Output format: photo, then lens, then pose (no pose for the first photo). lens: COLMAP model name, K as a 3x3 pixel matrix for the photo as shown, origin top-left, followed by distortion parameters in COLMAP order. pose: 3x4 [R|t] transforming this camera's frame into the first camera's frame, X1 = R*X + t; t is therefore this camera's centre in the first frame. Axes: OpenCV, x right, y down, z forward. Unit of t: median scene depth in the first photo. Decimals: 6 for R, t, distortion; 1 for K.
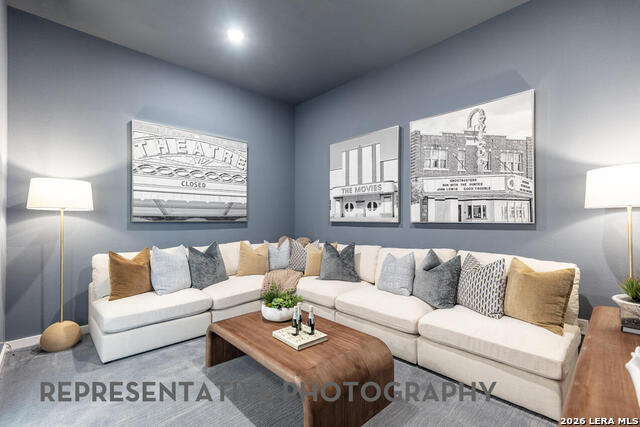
lens RADIAL K [[283.9, 0, 320.4], [0, 283.9, 216.5], [0, 0, 1]] dist [0.000542, 0.000057]
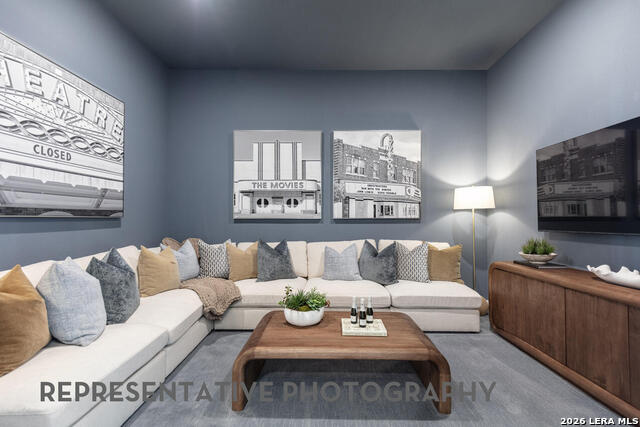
lens RADIAL K [[292.2, 0, 321.0], [0, 292.2, 215.7], [0, 0, 1]] dist [0.000864, 0.000151]
pose [[0.697547, 0.007994, 0.716494, -0.527702], [-0.008410, 0.999960, -0.002969, 0.012560], [-0.716490, -0.003955, 0.697586, 0.208277]]
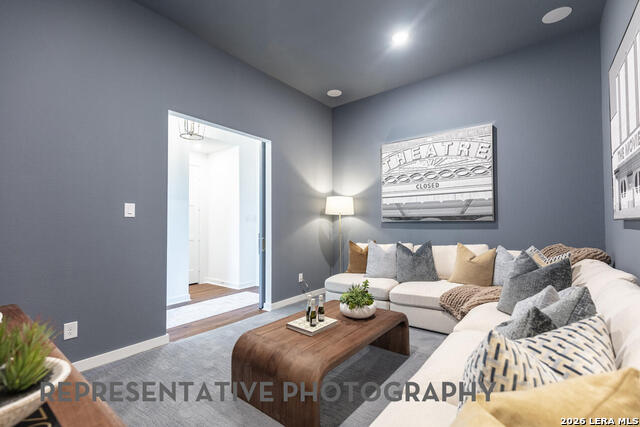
lens RADIAL K [[283.9, 0, 320.4], [0, 283.9, 216.5], [0, 0, 1]] dist [0.000542, 0.000057]
pose [[0.139010, -0.021156, -0.990065, 0.575182], [0.016724, 0.999679, -0.019014, 0.014599], [0.990150, -0.013915, 0.139319, 0.494697]]
